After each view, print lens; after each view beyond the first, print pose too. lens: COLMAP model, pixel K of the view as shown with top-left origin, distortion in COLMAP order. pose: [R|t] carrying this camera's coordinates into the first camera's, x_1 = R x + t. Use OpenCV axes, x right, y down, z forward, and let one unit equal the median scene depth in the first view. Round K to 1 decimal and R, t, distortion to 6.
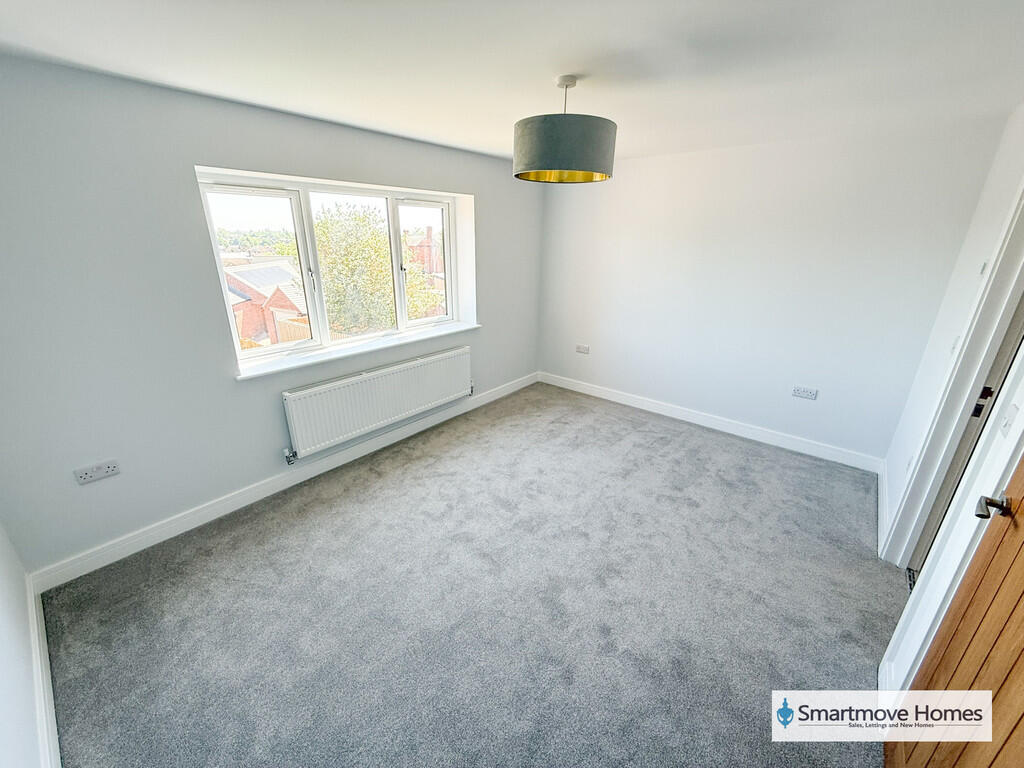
lens RADIAL K [[409.3, 0, 508.6], [0, 409.3, 384.3], [0, 0, 1]] dist [0.000211, 0.000002]
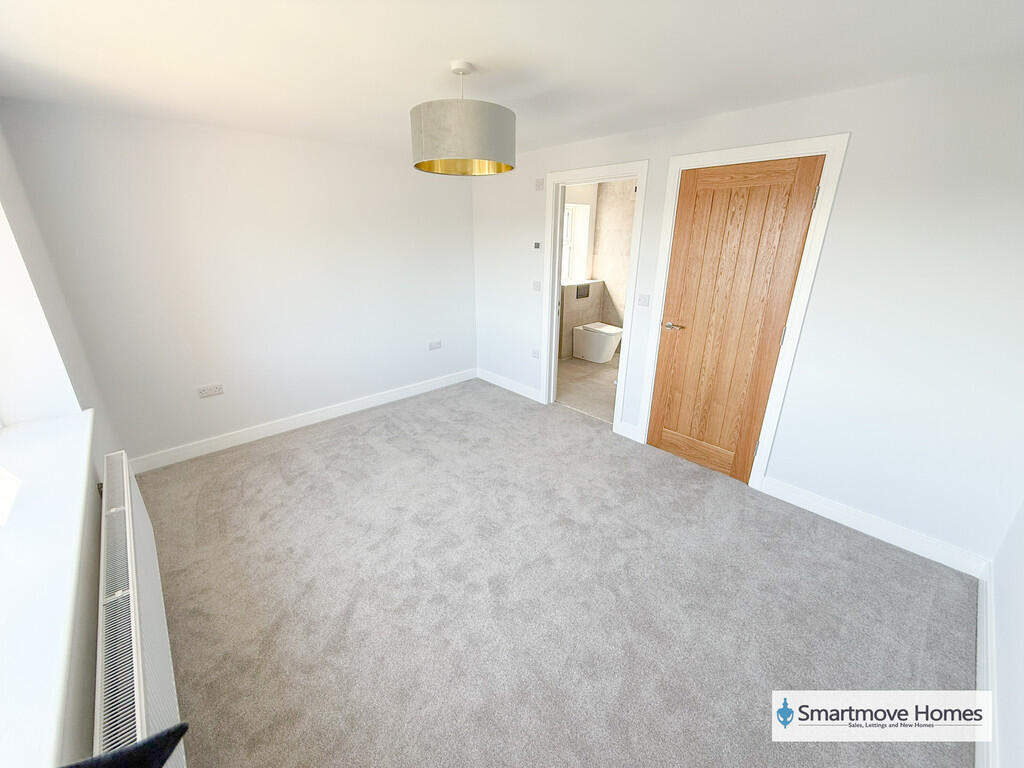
lens RADIAL K [[409.3, 0, 508.9], [0, 409.3, 384.0], [0, 0, 1]] dist [0.000211, 0.000002]
pose [[0.121684, -0.350874, 0.928483, -0.550002], [0.334437, 0.895229, 0.294477, -0.178905], [-0.934529, 0.274686, 0.226280, 0.484082]]
